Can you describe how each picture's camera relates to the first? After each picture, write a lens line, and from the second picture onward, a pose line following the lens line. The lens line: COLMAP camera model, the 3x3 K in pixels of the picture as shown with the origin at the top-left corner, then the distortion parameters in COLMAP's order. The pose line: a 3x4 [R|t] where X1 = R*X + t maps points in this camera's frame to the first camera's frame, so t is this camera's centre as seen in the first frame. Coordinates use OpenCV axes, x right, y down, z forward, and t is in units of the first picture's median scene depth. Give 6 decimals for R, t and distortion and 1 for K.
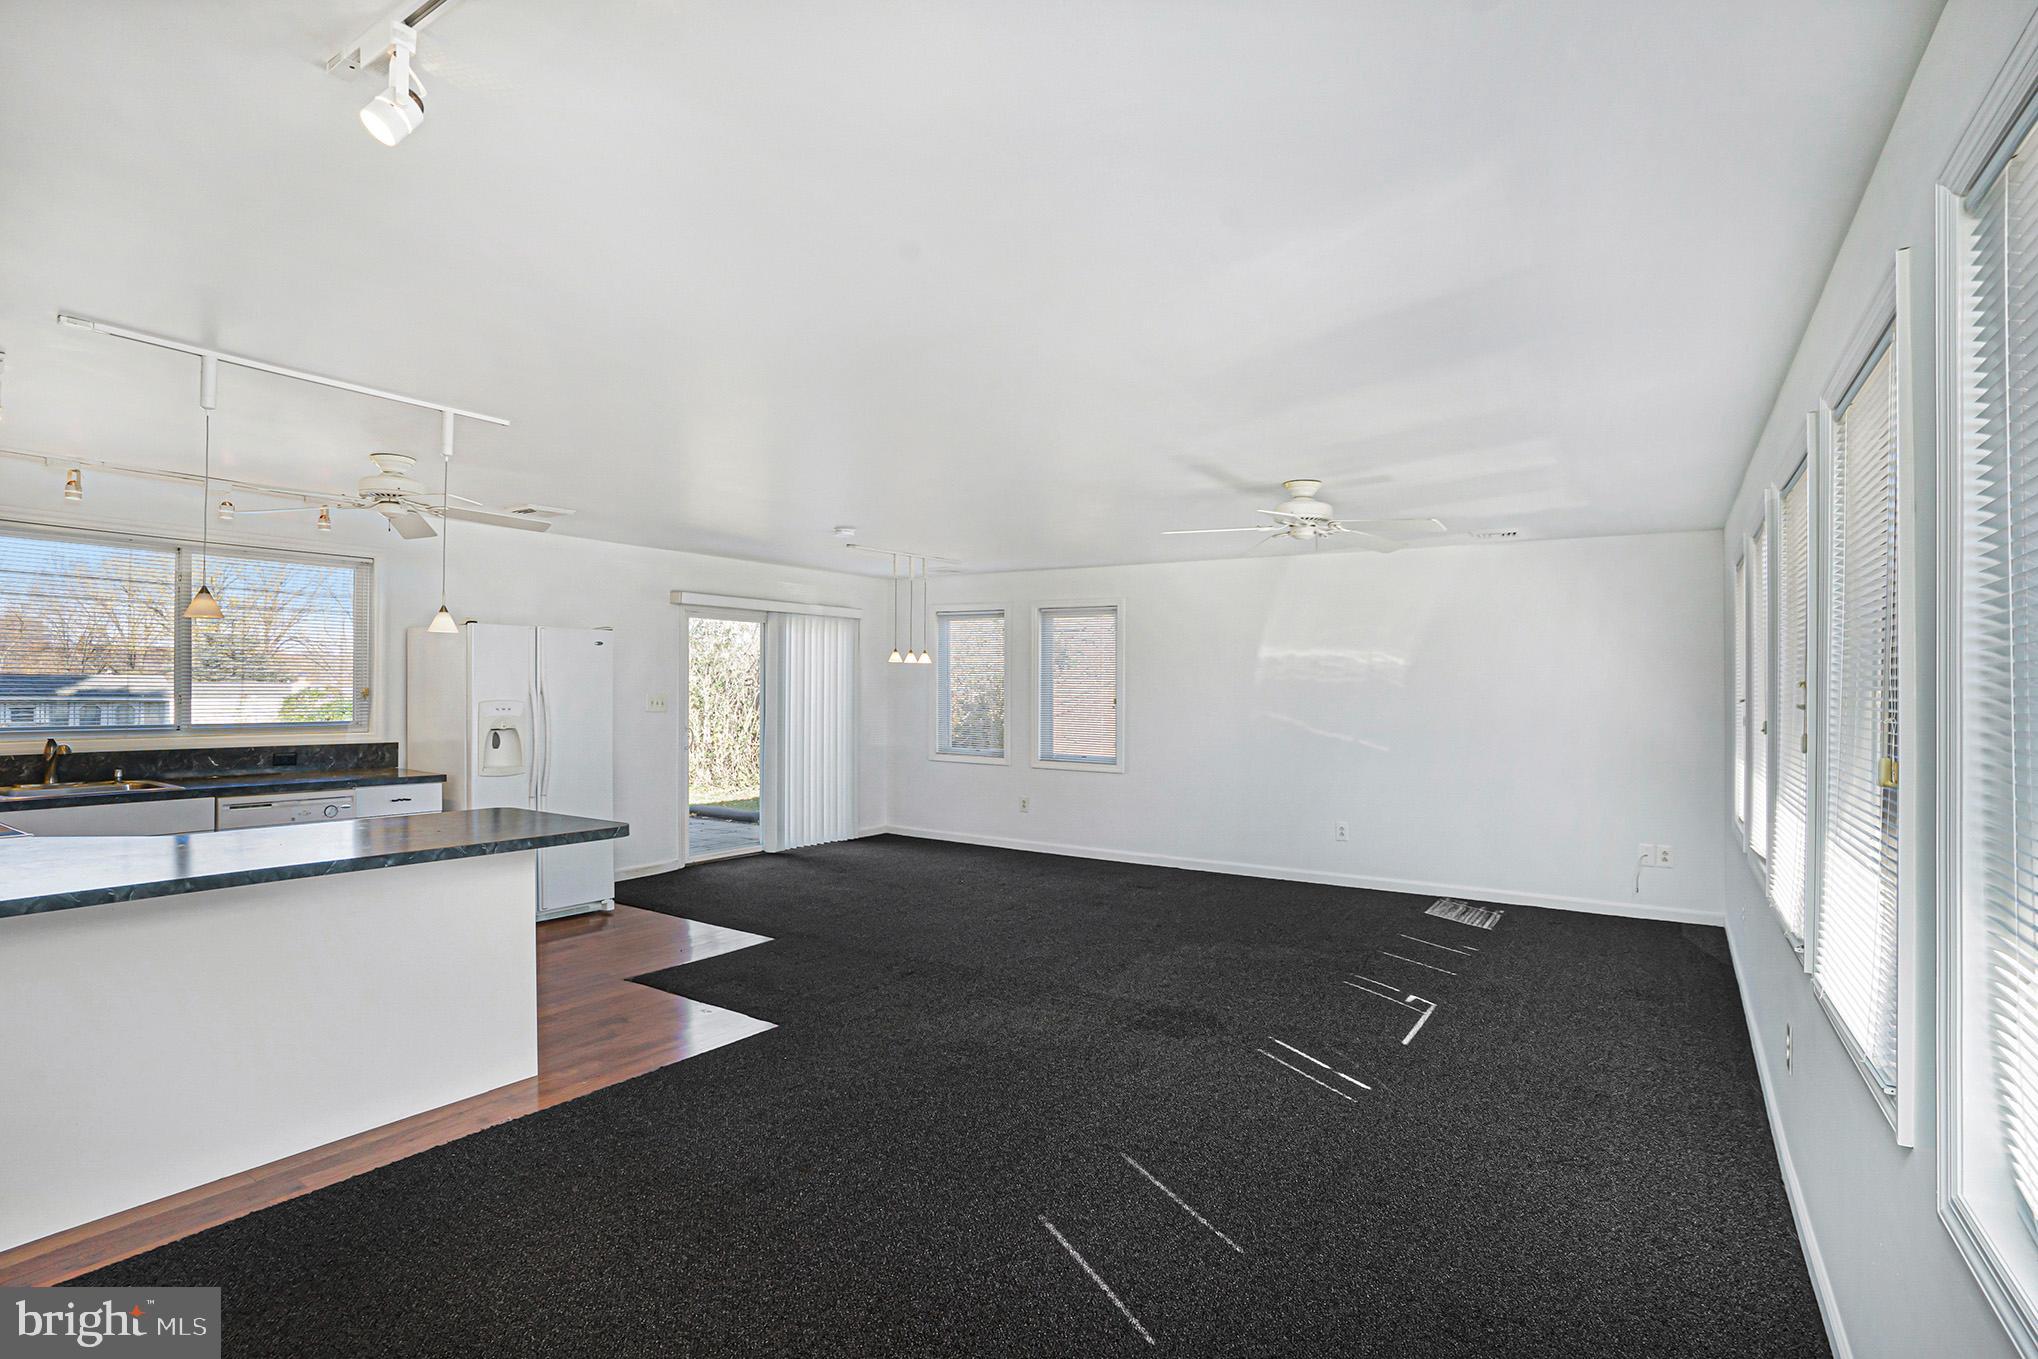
lens RADIAL K [[967.5, 0, 1026.4], [0, 967.5, 667.4], [0, 0, 1]] dist [-0.036268, -0.000313]
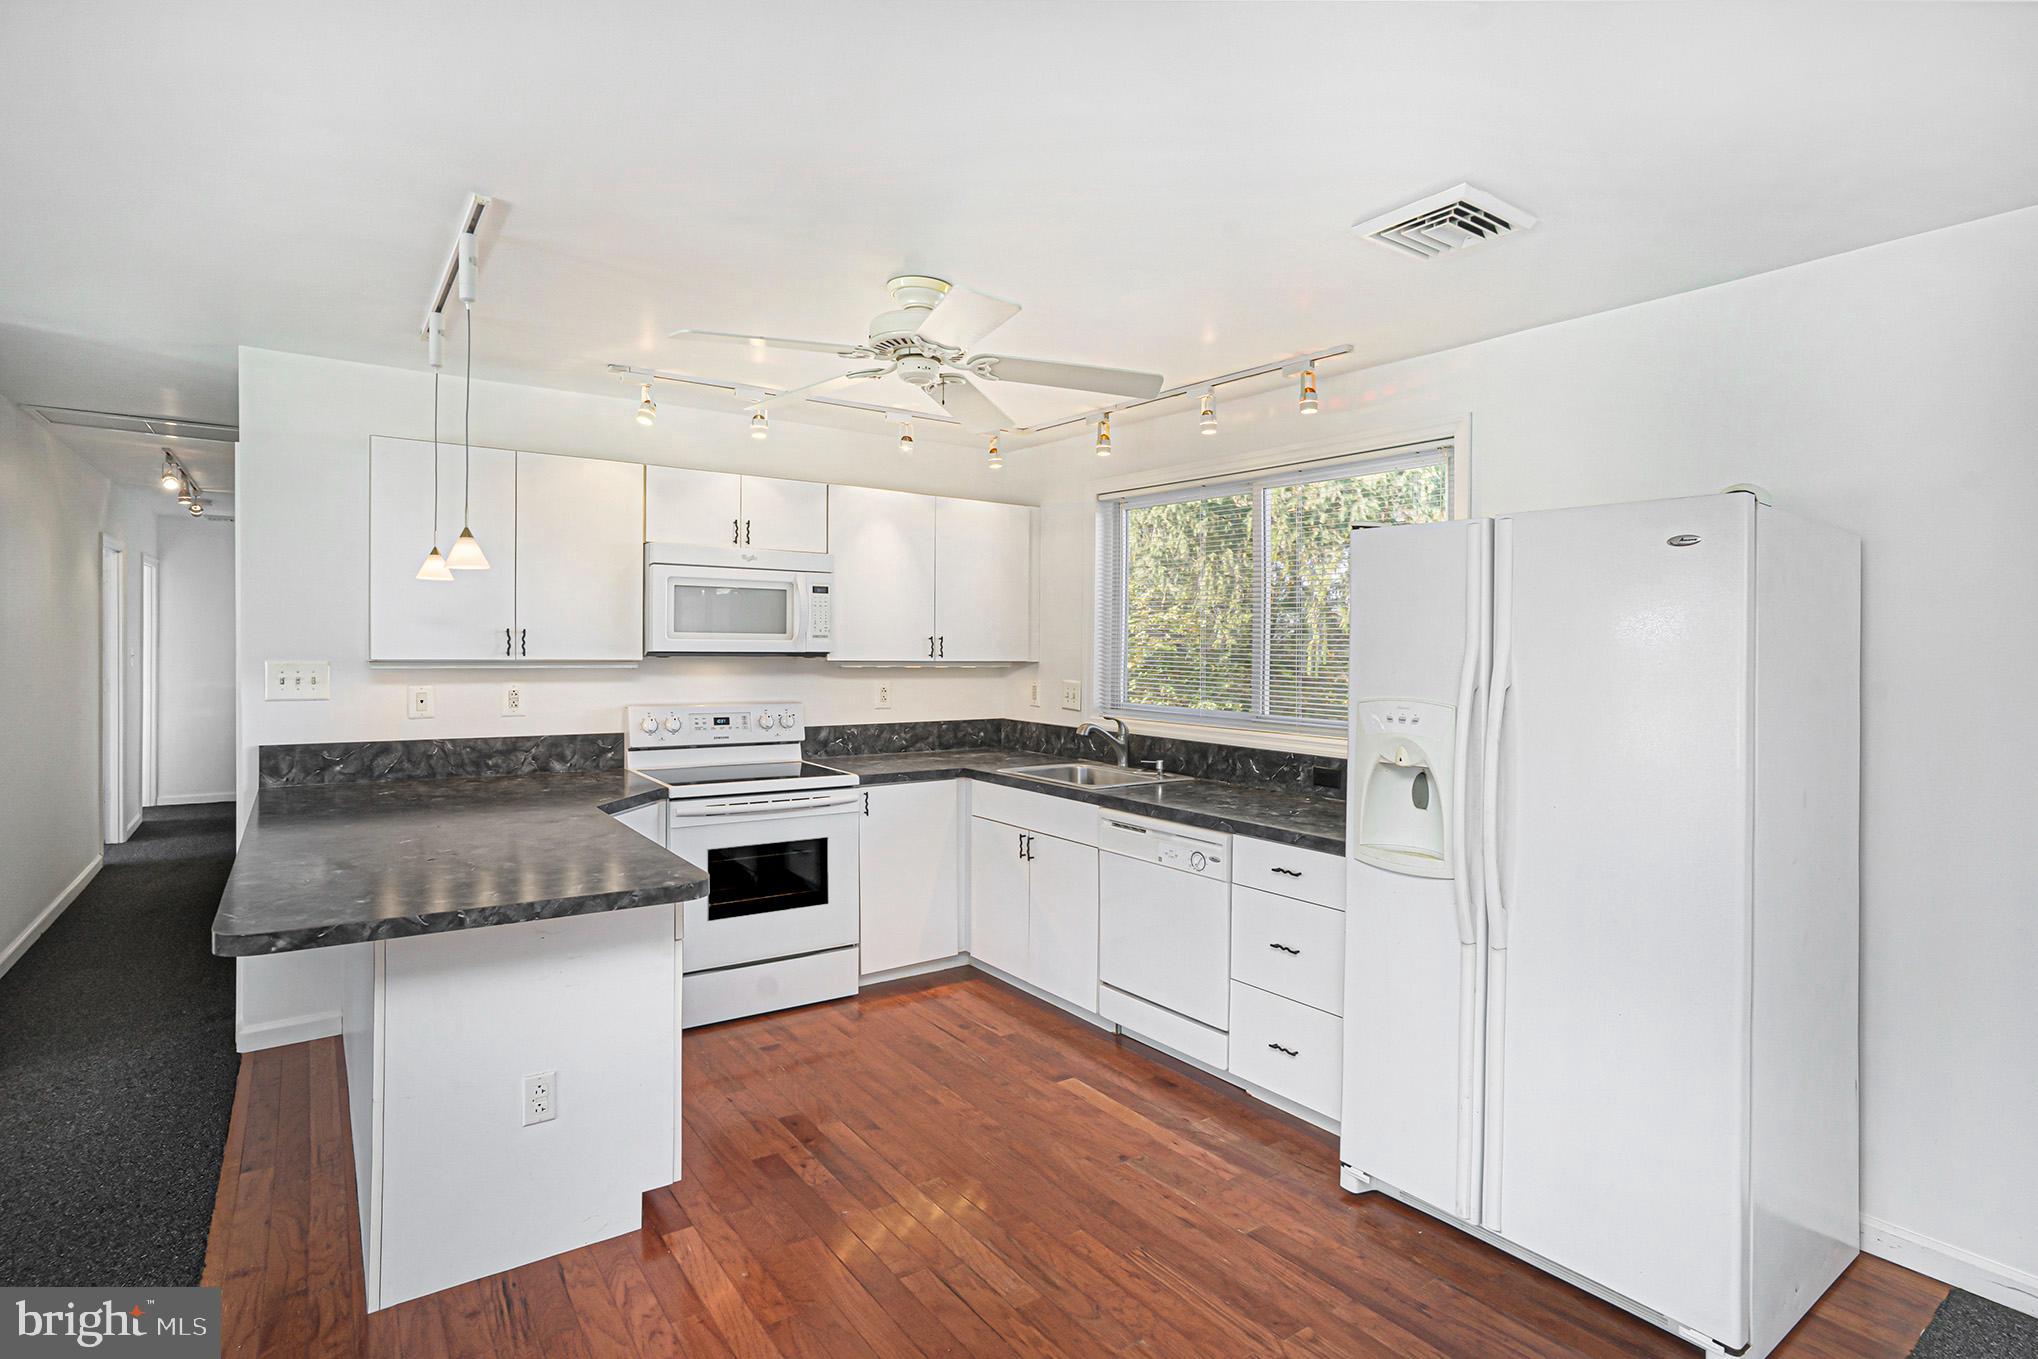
lens RADIAL K [[1009.9, 0, 1013.7], [0, 1009.9, 684.3], [0, 0, 1]] dist [-0.036176, 0.001655]
pose [[-0.363970, 0.019017, -0.931216, -0.063609], [-0.000584, 0.999787, 0.020645, 0.019815], [0.931410, 0.008058, -0.363882, 1.111875]]
